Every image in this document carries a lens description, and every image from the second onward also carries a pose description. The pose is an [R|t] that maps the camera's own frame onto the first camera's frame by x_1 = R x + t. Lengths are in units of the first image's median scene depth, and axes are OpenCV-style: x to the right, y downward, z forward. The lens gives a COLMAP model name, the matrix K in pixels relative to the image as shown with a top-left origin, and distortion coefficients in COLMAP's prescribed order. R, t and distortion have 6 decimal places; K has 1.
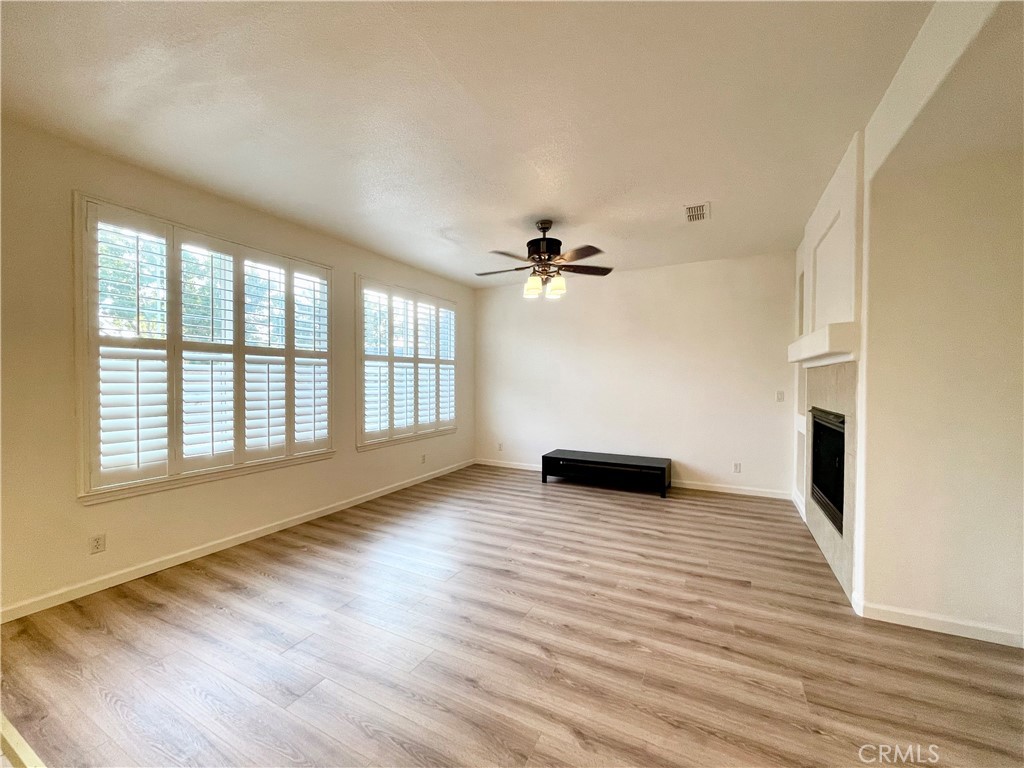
lens RADIAL K [[413.4, 0, 516.5], [0, 413.4, 379.4], [0, 0, 1]] dist [-0.001689, 0.001034]
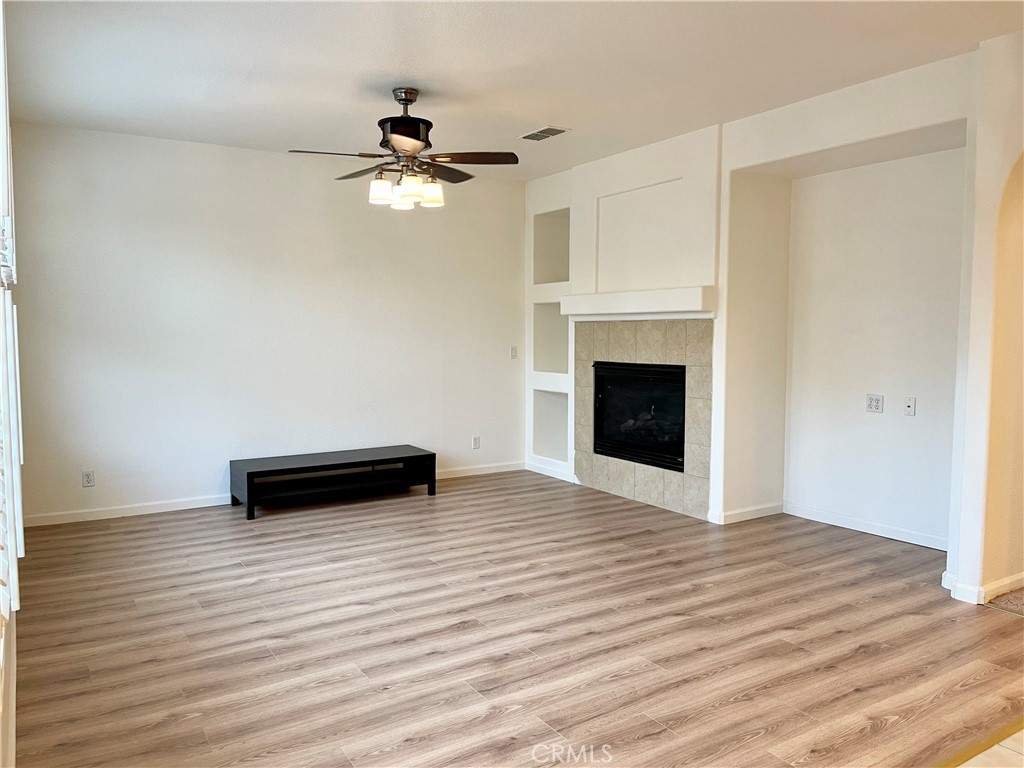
lens RADIAL K [[765.7, 0, 516.3], [0, 765.7, 386.4], [0, 0, 1]] dist [0.041523, -0.006991]
pose [[0.506868, -0.067200, 0.859401, -1.035190], [0.002140, 0.997052, 0.076702, -0.015270], [-0.862021, -0.037039, 0.505517, 0.269338]]
